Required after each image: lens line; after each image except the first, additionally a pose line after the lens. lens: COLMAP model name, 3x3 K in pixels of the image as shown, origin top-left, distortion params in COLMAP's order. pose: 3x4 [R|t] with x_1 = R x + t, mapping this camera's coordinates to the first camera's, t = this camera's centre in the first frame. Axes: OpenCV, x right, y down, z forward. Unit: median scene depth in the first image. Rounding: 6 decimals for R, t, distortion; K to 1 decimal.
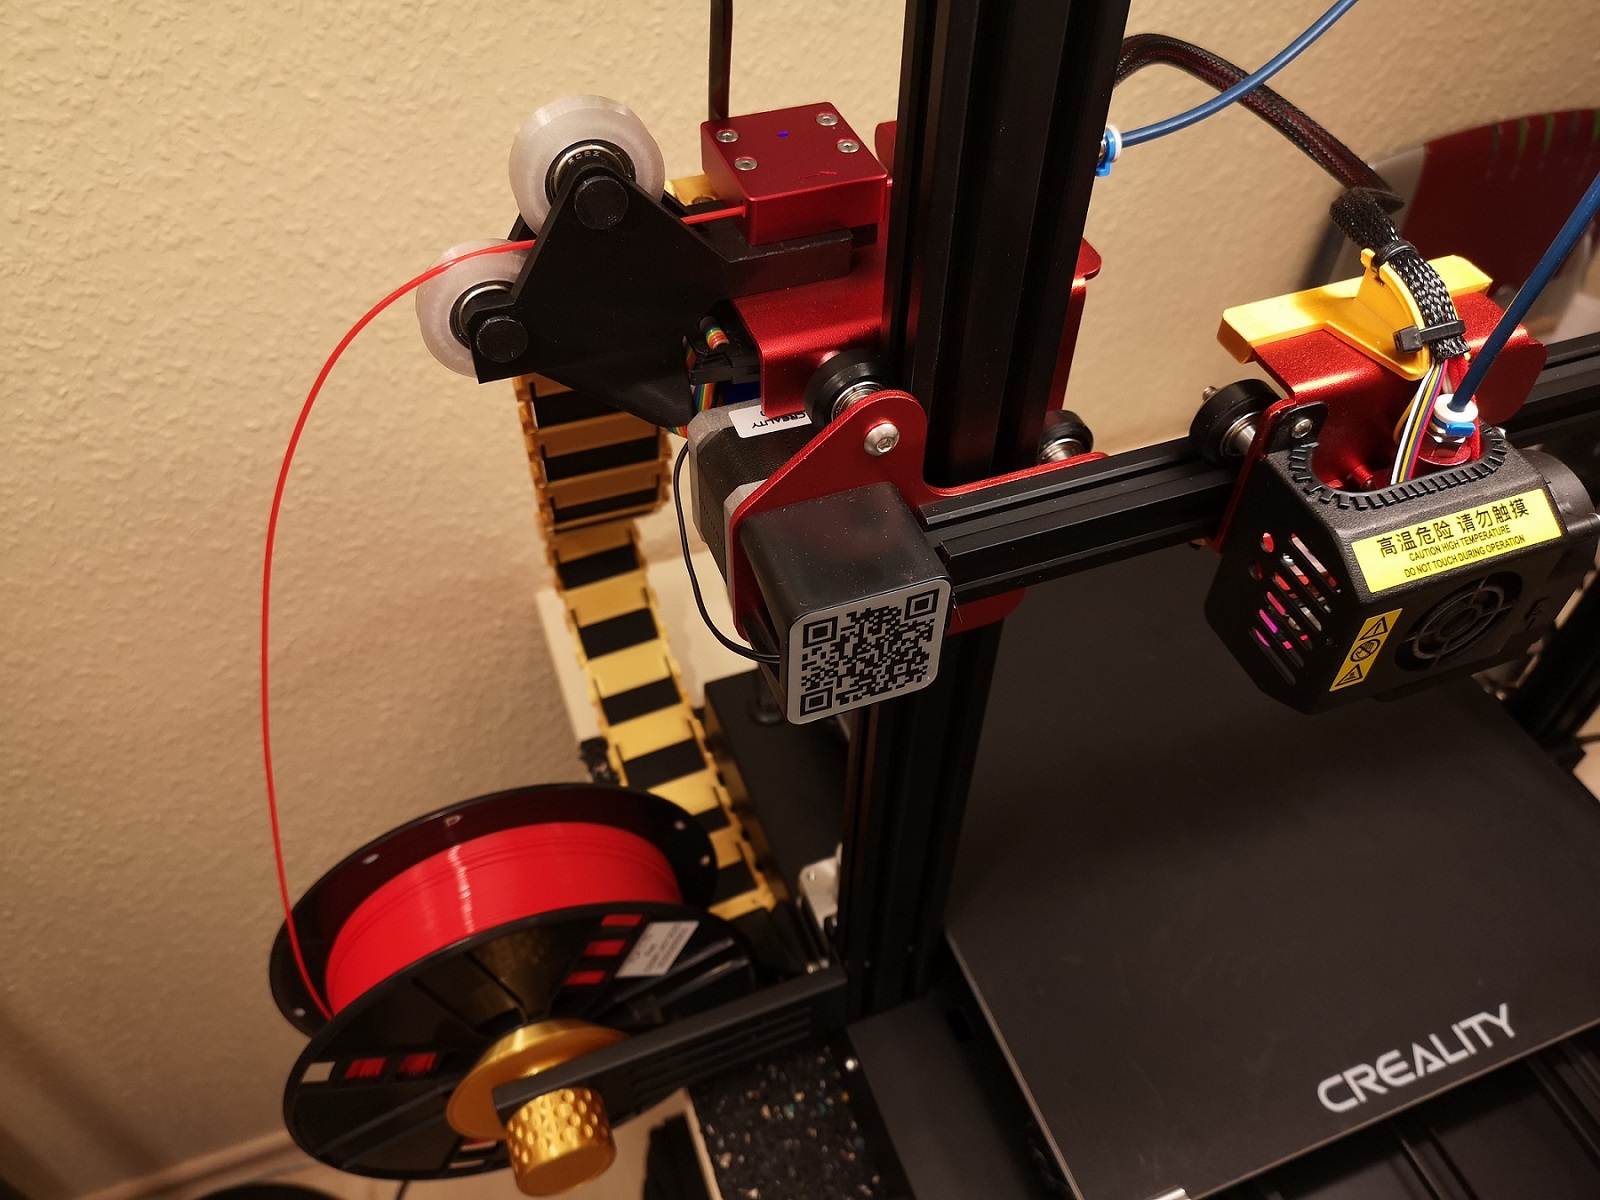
lens RADIAL K [[1255.2, 0, 813.1], [0, 1255.2, 591.4], [0, 0, 1]] dist [0.003757, -0.028338]
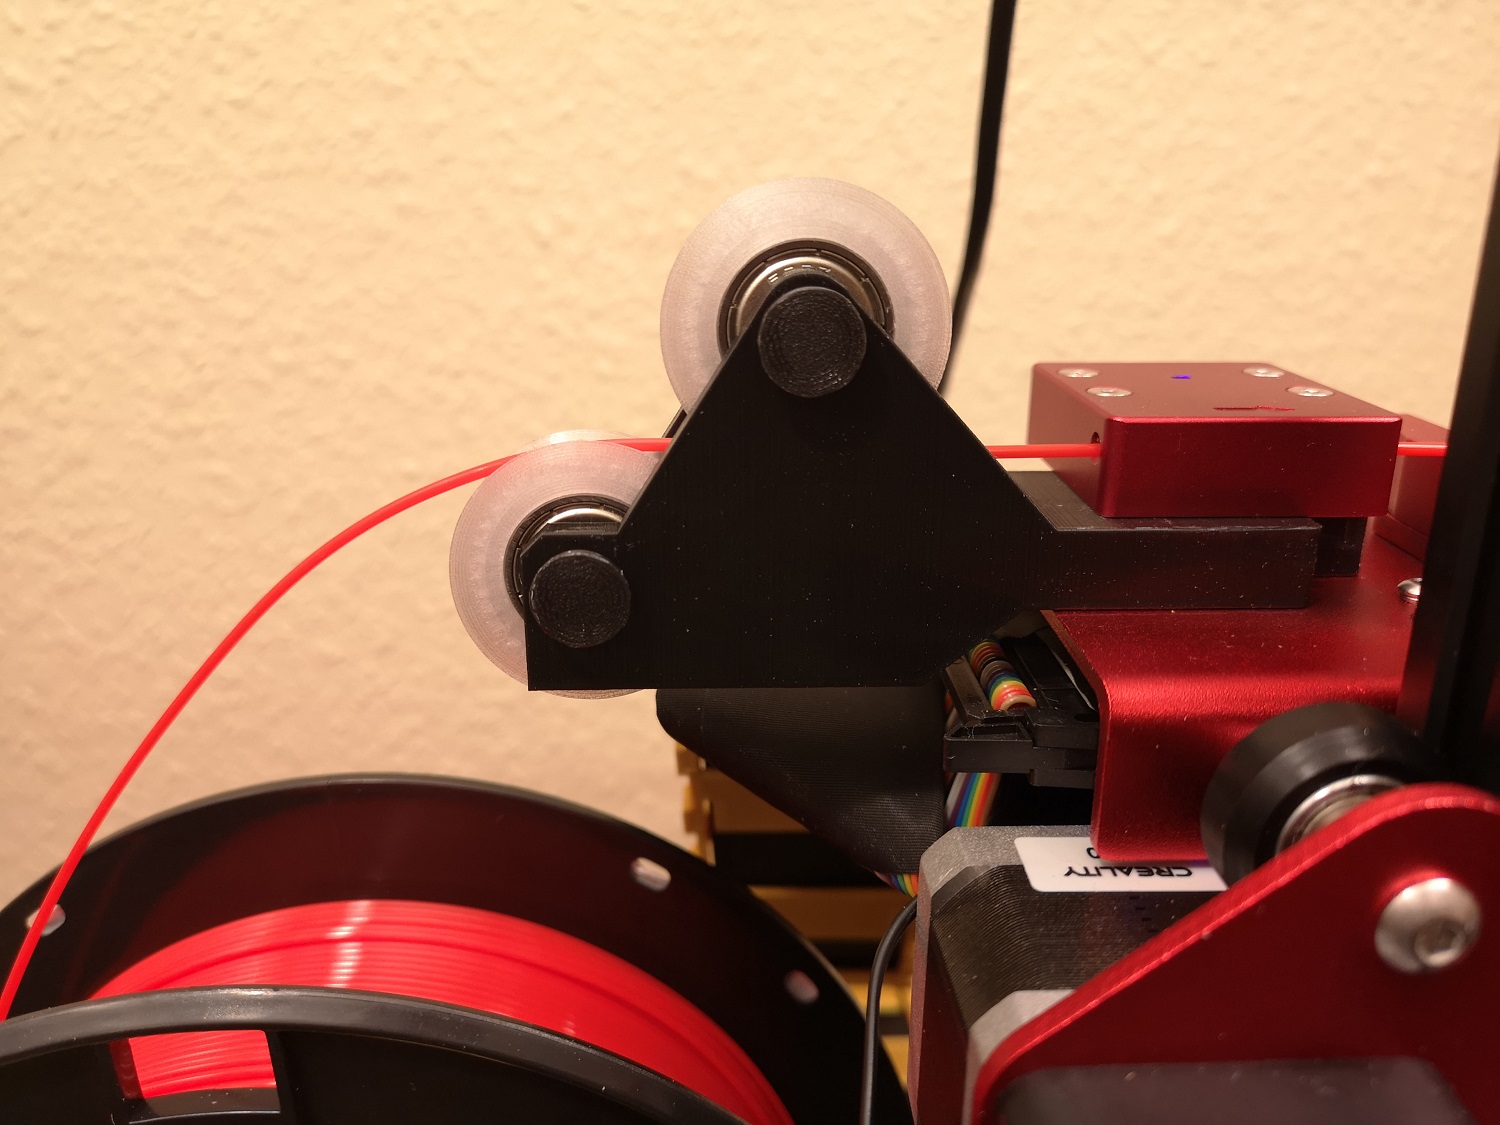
lens RADIAL K [[1176.8, 0, 750.0], [0, 1176.8, 556.4], [0, 0, 1]] dist [0.003757, -0.028338]
pose [[0.942669, 0.080452, -0.323888, -0.026694], [-0.231141, 0.857442, -0.459748, 0.197535], [0.240728, 0.508253, 0.826879, 0.522027]]
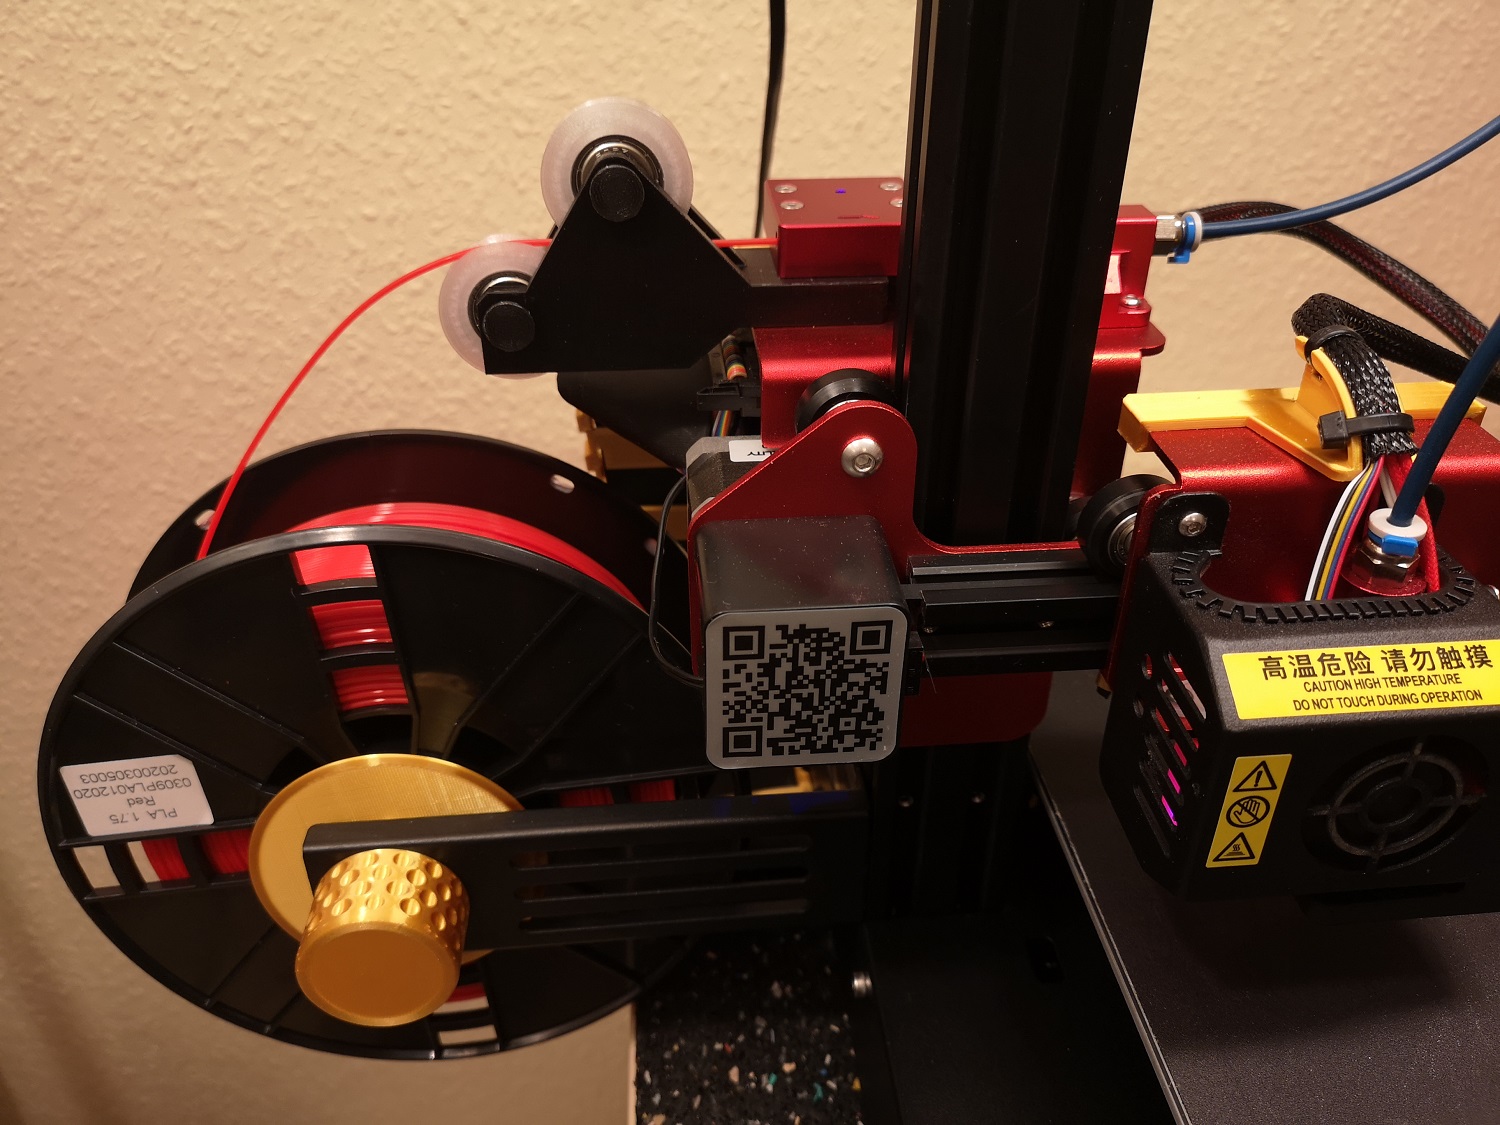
lens RADIAL K [[1176.8, 0, 756.0], [0, 1176.8, 561.5], [0, 0, 1]] dist [0.003757, -0.028338]
pose [[0.960063, 0.130886, -0.247282, 0.084191], [-0.191648, 0.951566, -0.240402, 0.283979], [0.203840, 0.278192, 0.938647, 0.326315]]
